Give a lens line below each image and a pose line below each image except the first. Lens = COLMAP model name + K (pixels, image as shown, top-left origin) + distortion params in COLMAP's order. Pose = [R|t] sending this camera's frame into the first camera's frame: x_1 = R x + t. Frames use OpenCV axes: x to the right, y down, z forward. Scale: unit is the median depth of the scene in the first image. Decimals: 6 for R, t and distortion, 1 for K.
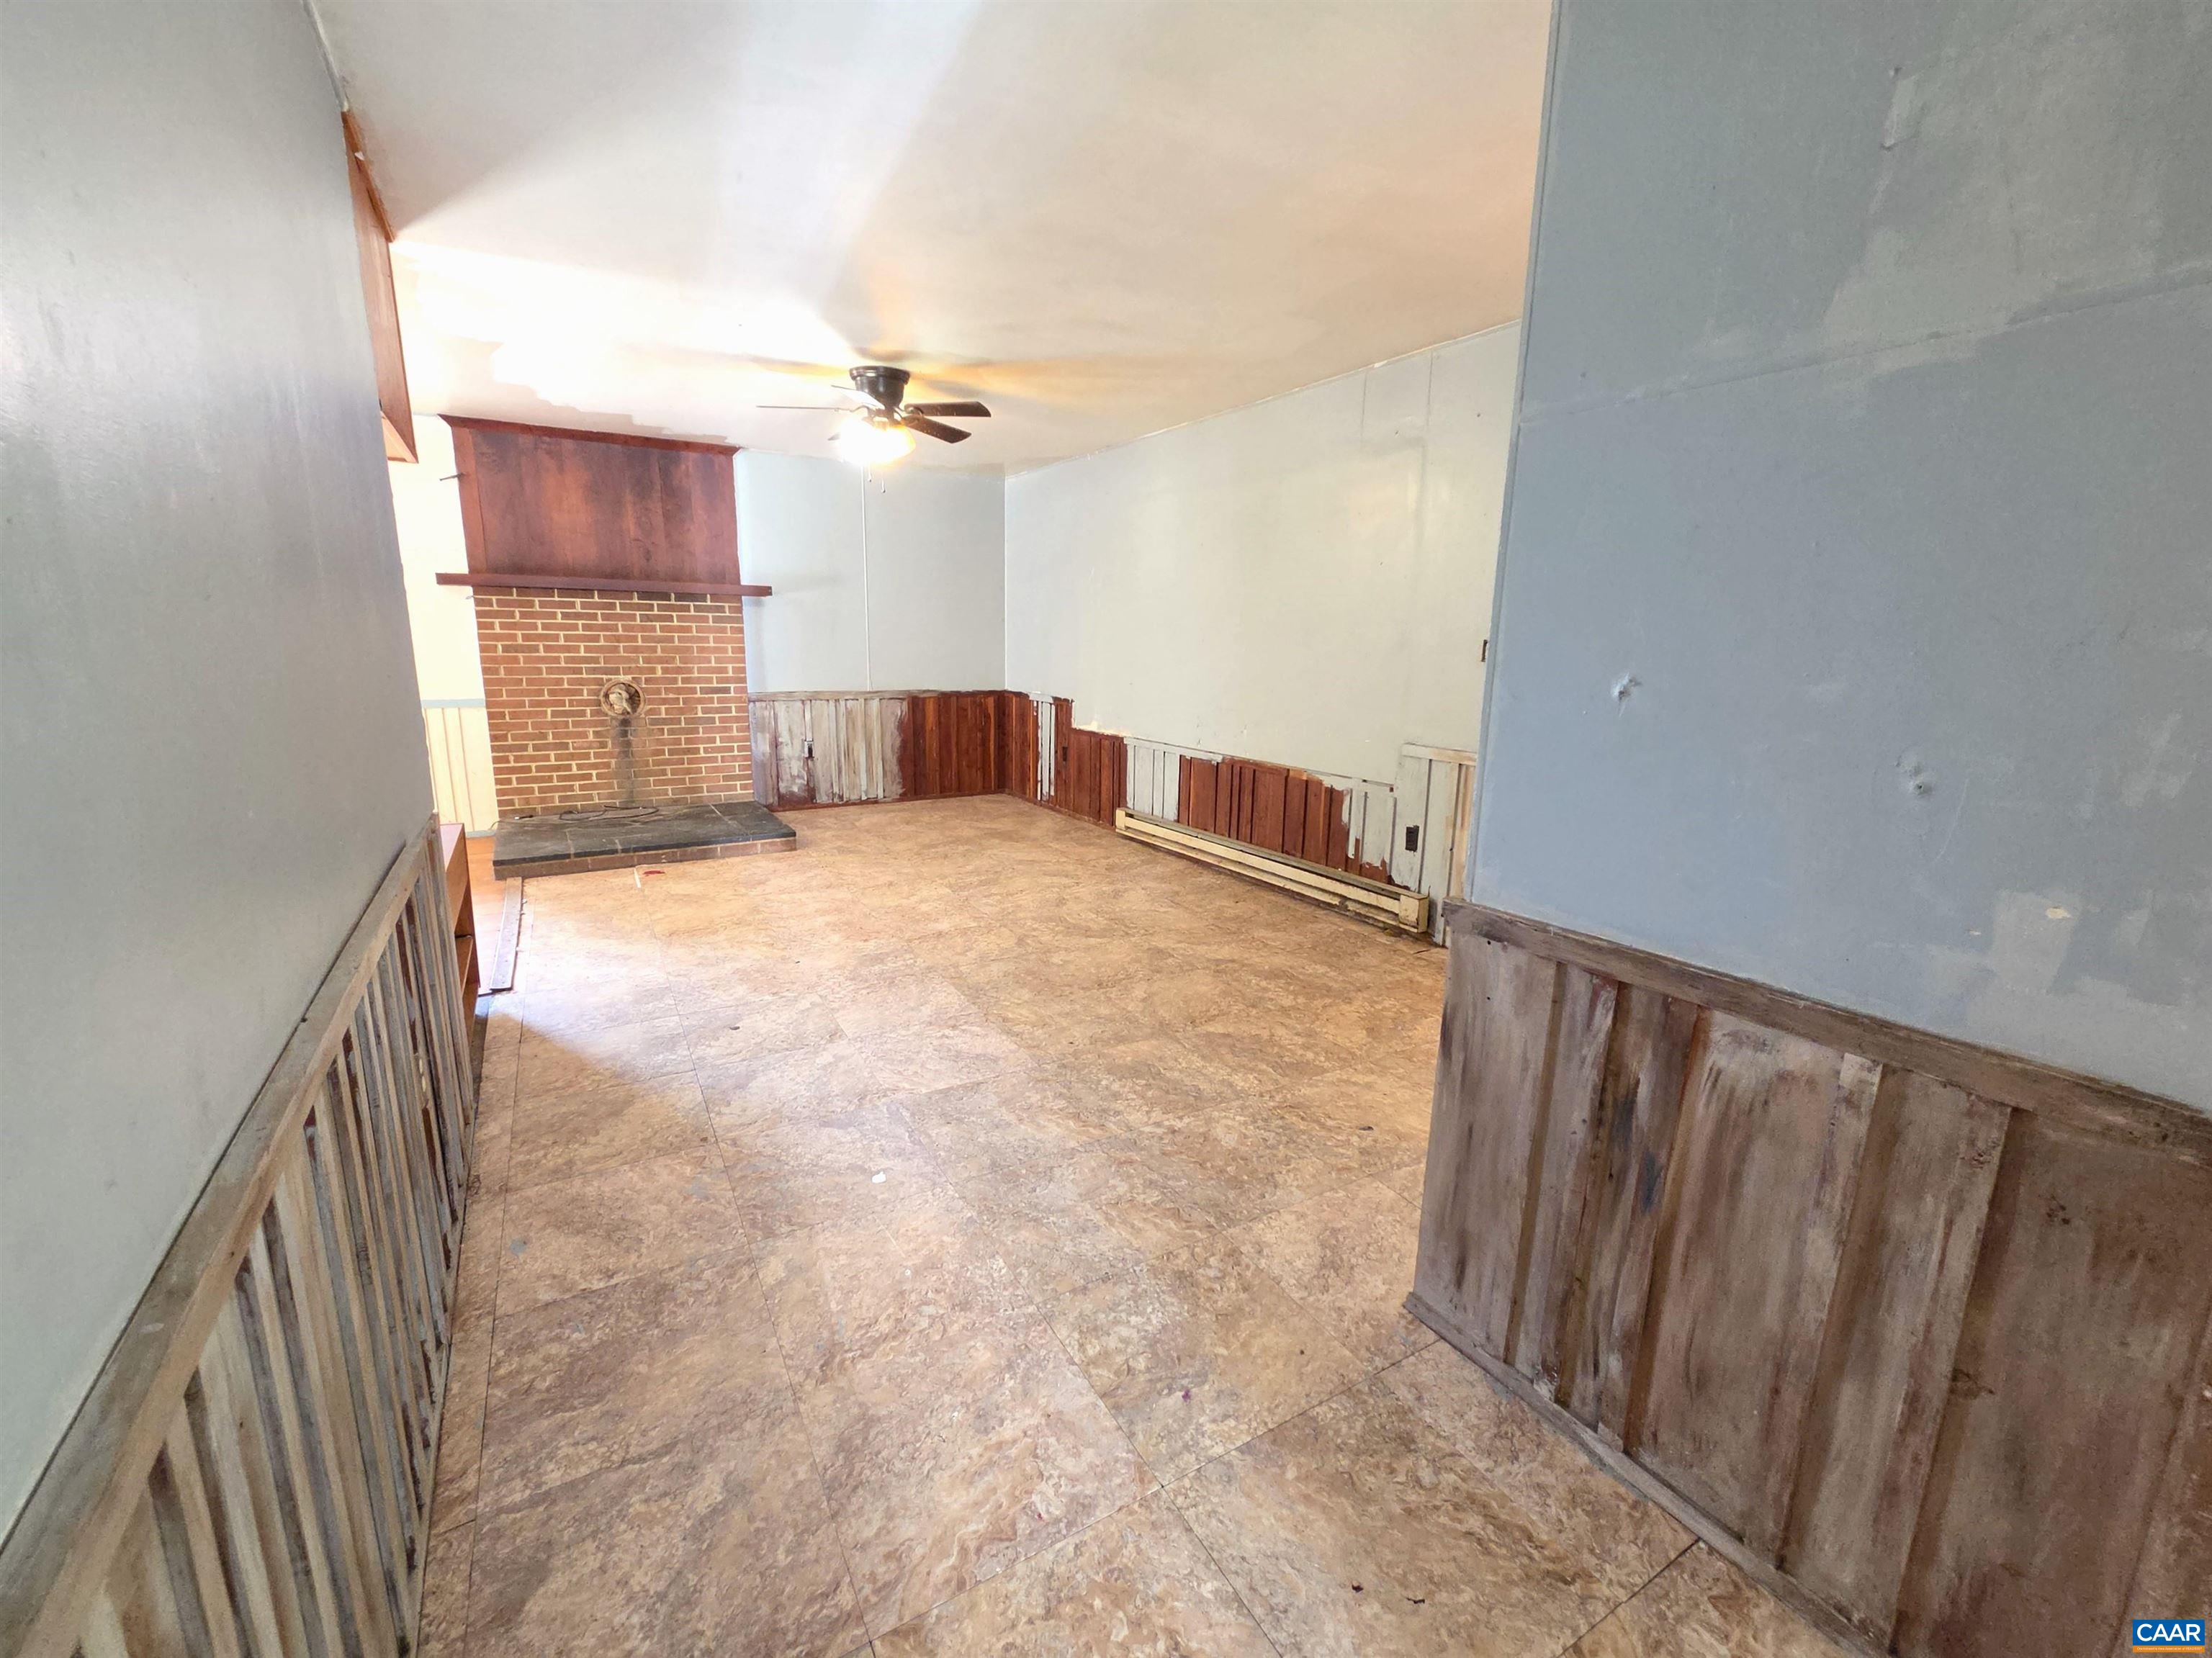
lens RADIAL K [[915.3, 0, 1106.2], [0, 915.3, 821.3], [0, 0, 1]] dist [0.000569, 0.000346]
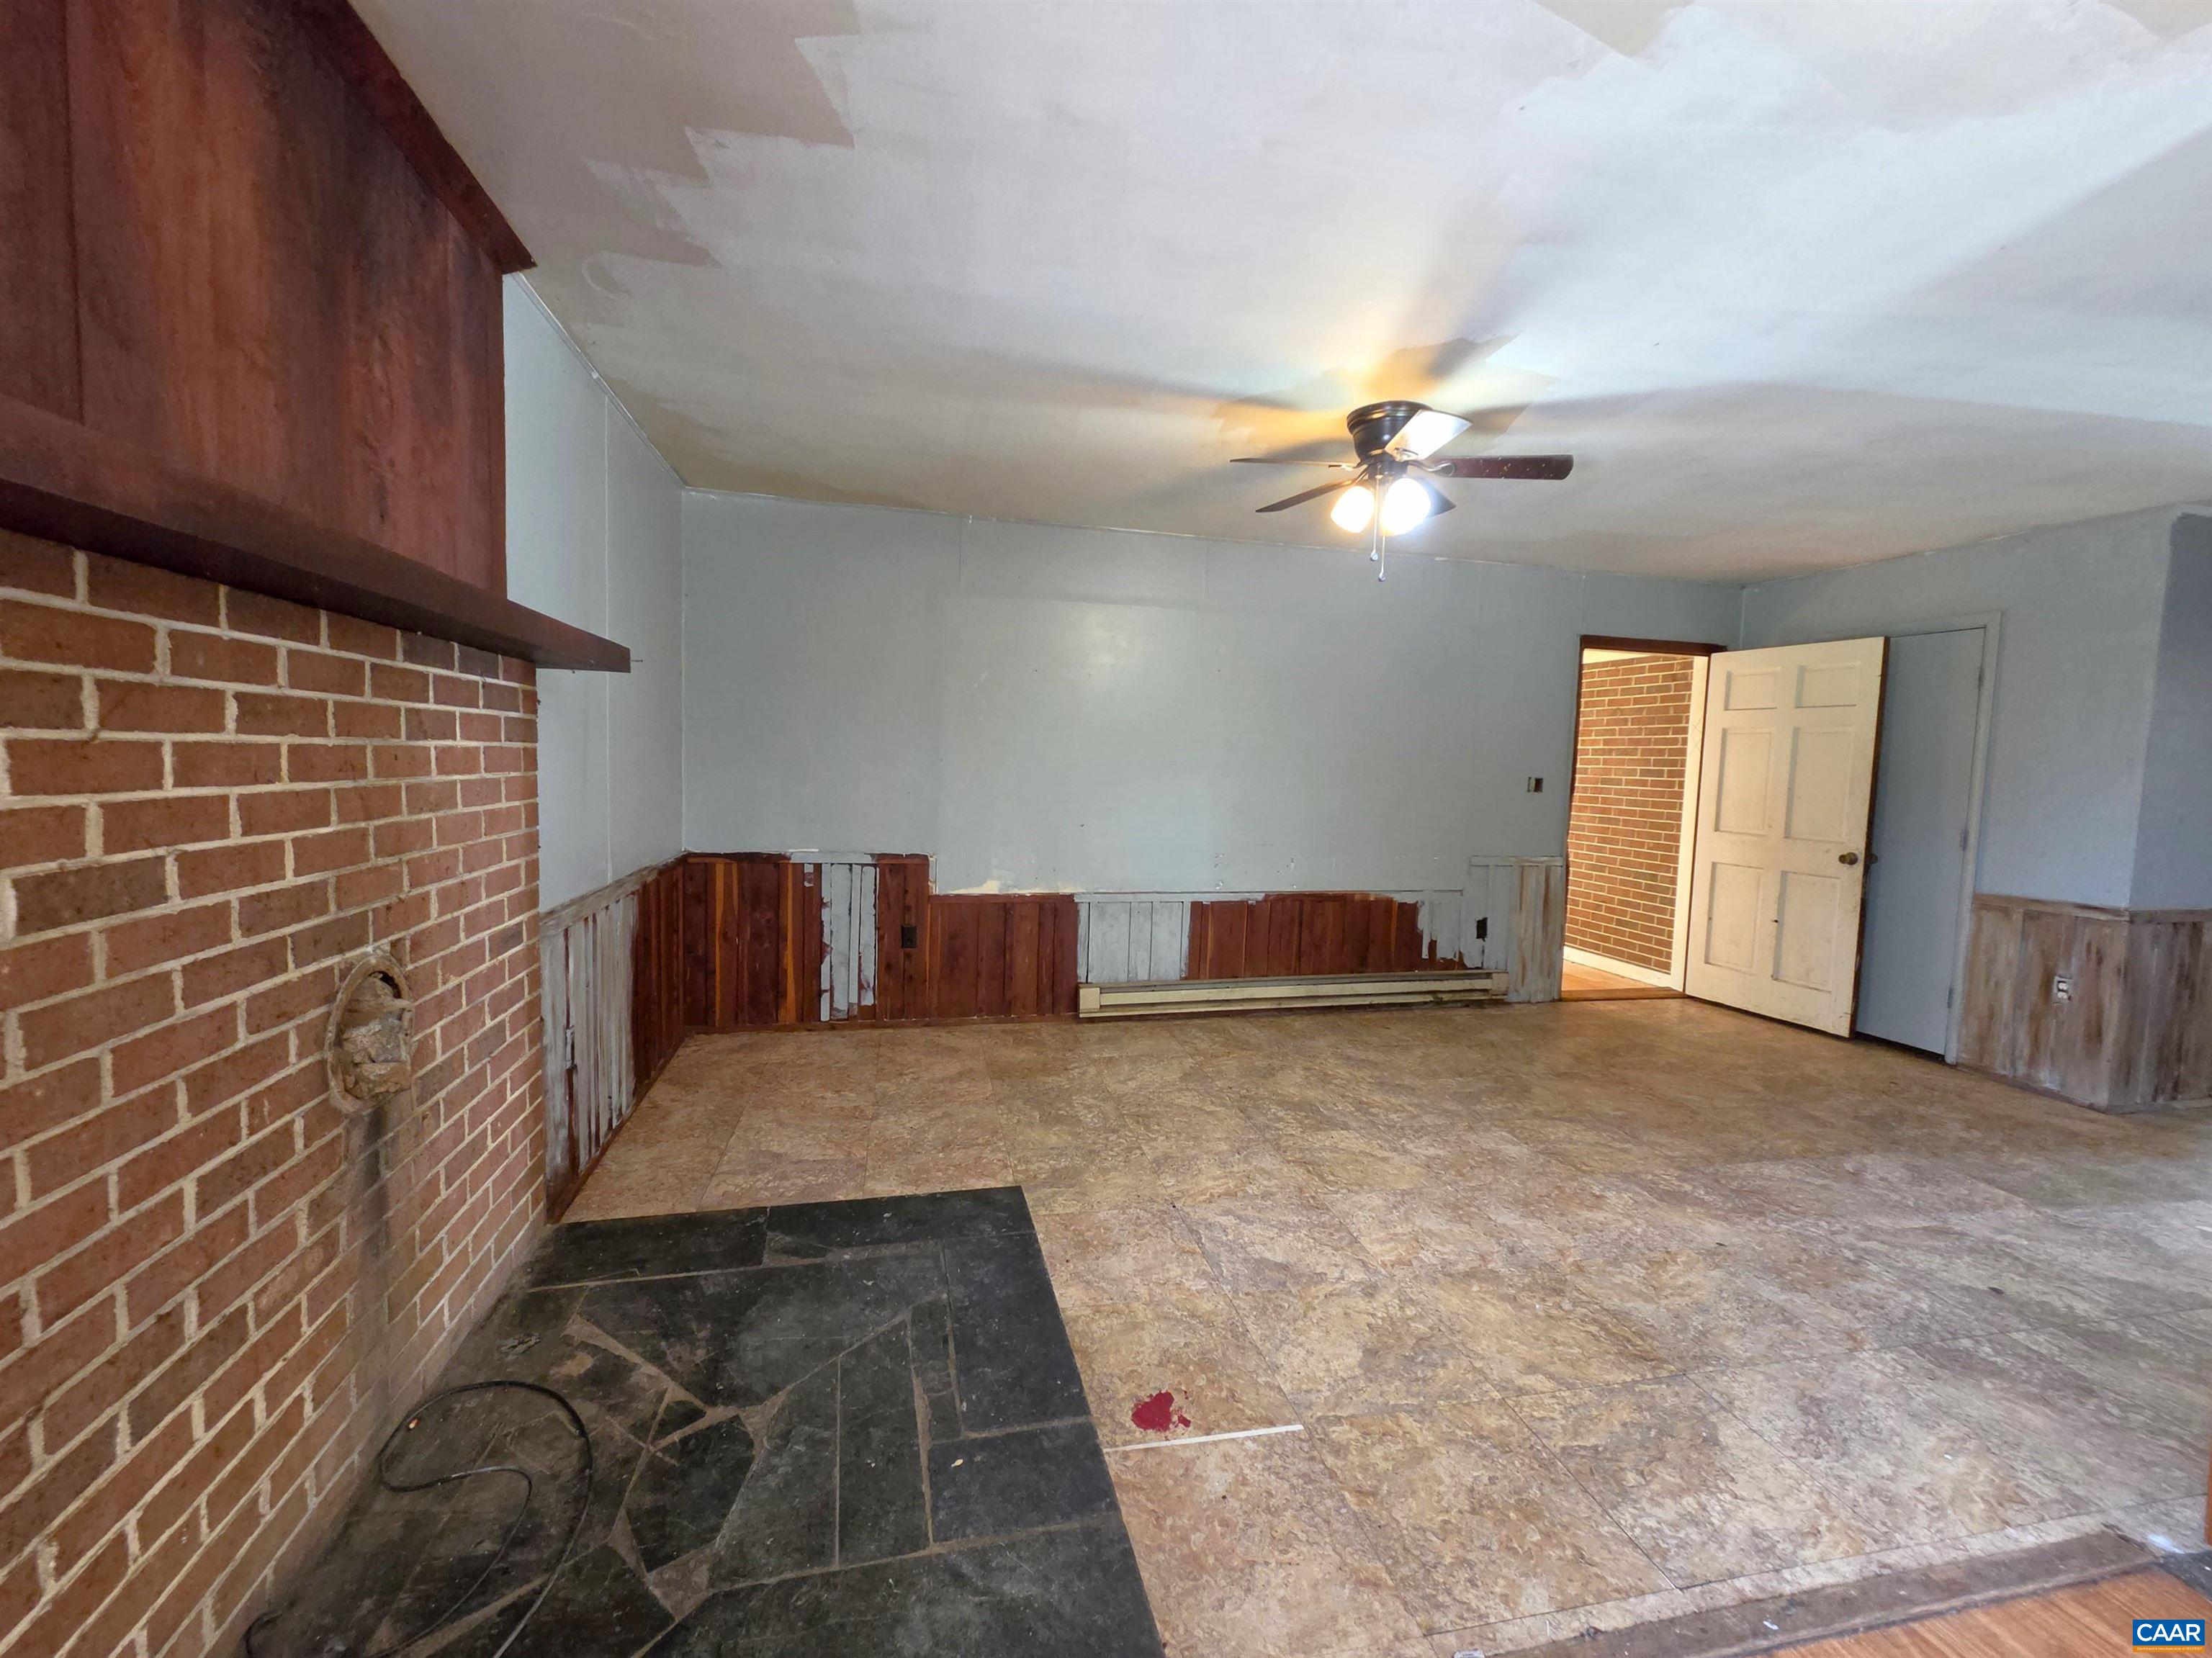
lens RADIAL K [[915.3, 0, 1106.2], [0, 915.3, 821.3], [0, 0, 1]] dist [0.000569, 0.000346]
pose [[0.315254, -0.071658, 0.946298, -0.972382], [0.164044, 0.986250, 0.020032, -0.226903], [-0.934721, 0.148919, 0.322675, 0.992630]]
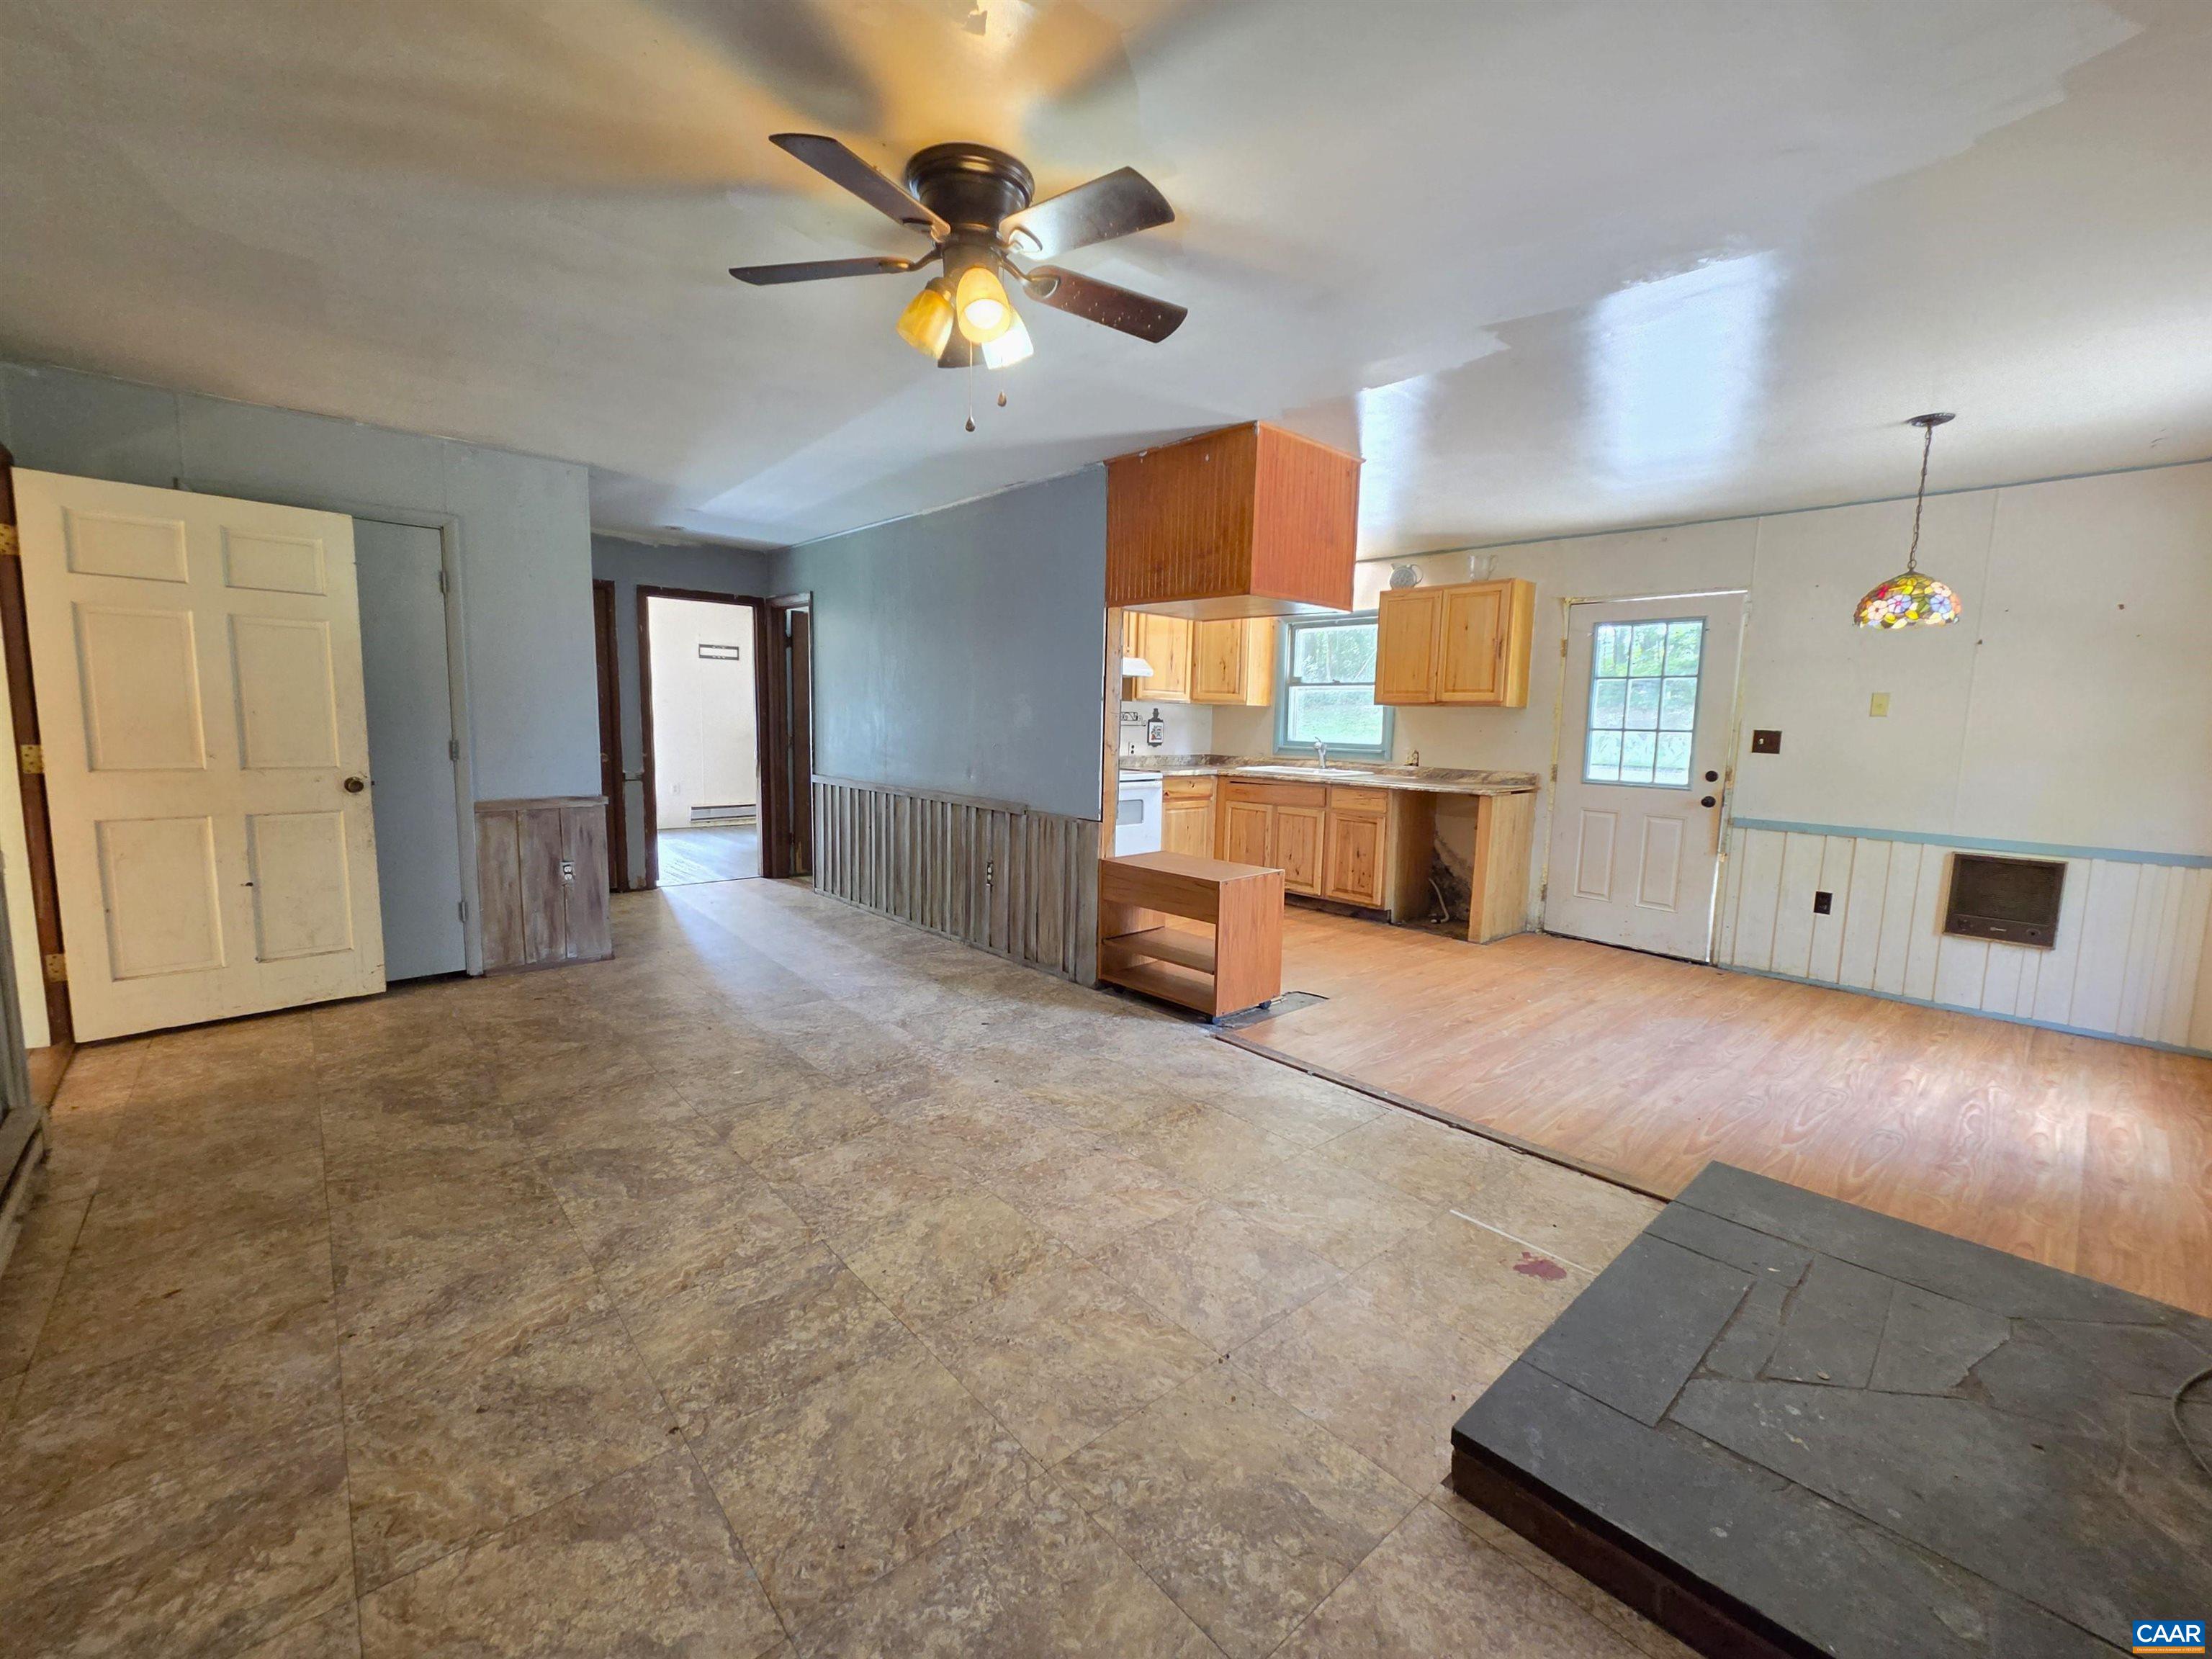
lens RADIAL K [[935.2, 0, 1106.0], [0, 935.2, 829.5], [0, 0, 1]] dist [-0.000102, 0.000016]
pose [[-0.980771, -0.017498, -0.194374, -0.220399], [-0.078111, 0.947914, 0.308800, -0.316613], [0.178847, 0.318045, -0.931054, 1.524913]]
